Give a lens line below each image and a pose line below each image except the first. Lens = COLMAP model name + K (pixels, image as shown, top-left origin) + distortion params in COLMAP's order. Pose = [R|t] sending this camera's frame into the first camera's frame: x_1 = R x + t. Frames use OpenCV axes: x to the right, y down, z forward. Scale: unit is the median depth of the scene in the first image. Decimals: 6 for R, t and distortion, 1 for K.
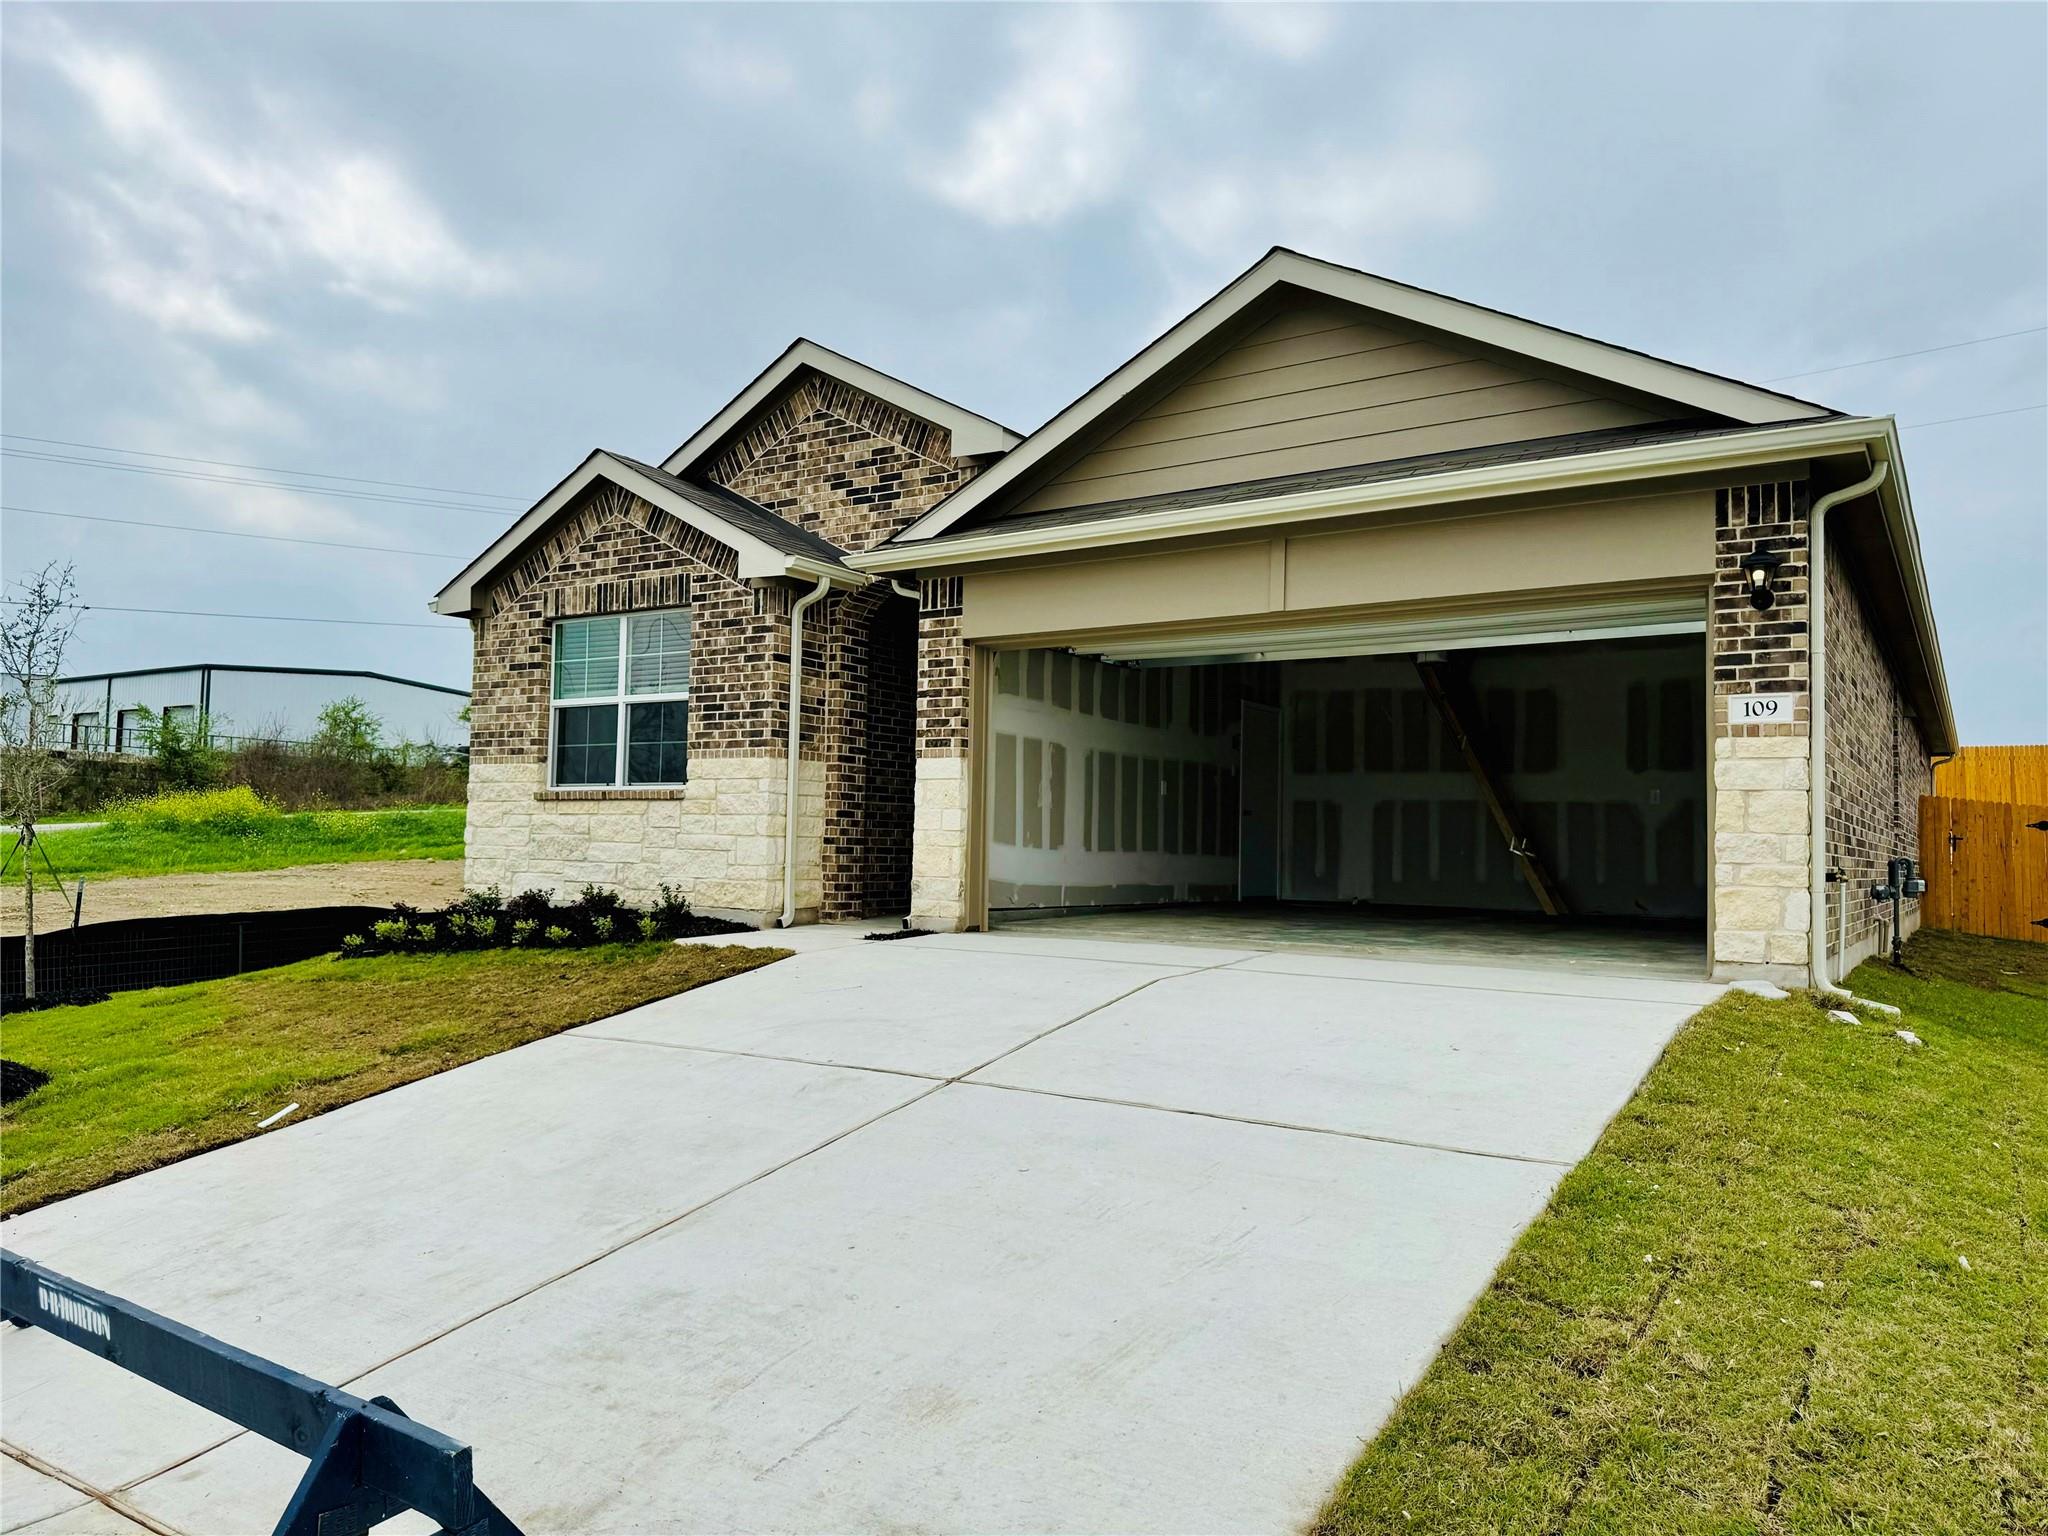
lens RADIAL K [[1451.0, 0, 1032.0], [0, 1451.0, 779.6], [0, 0, 1]] dist [0.061627, -0.084663]
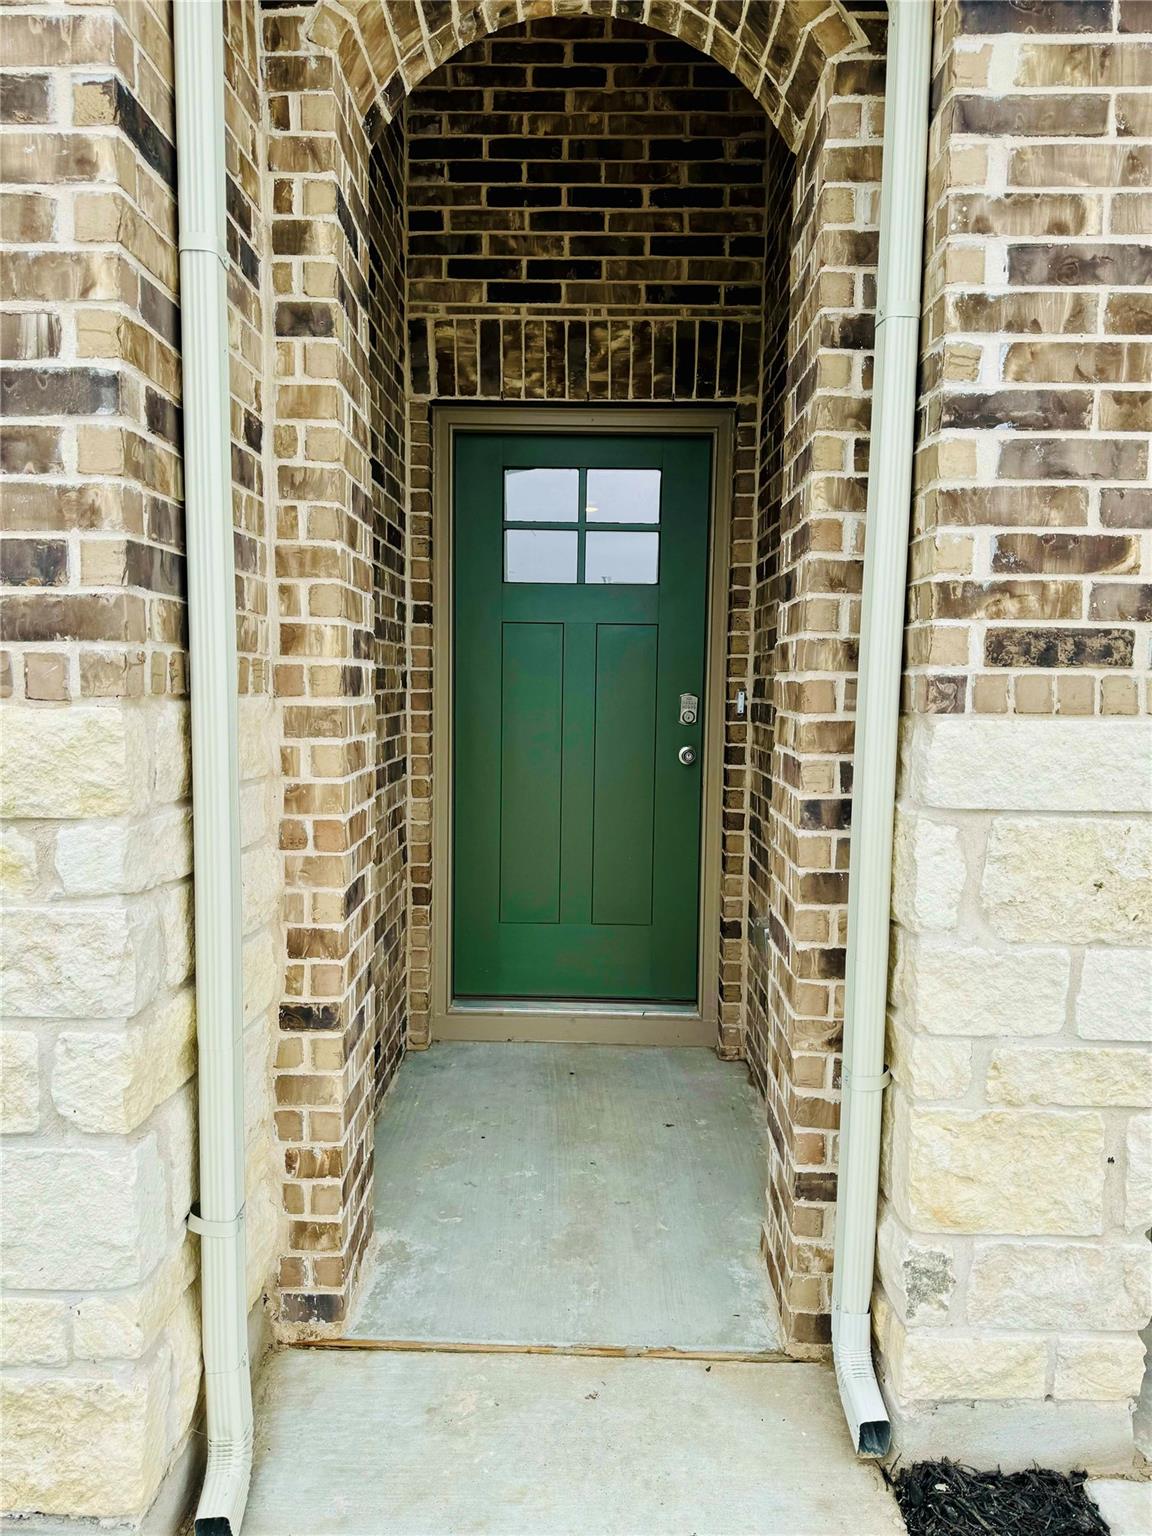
lens RADIAL K [[1088.2, 0, 567.4], [0, 1088.2, 780.8], [0, 0, 1]] dist [0.061627, -0.084663]
pose [[0.850214, -0.058187, 0.523211, -0.196335], [-0.021953, 0.989089, 0.145672, -0.025492], [-0.525979, -0.135338, 0.839661, 0.822058]]
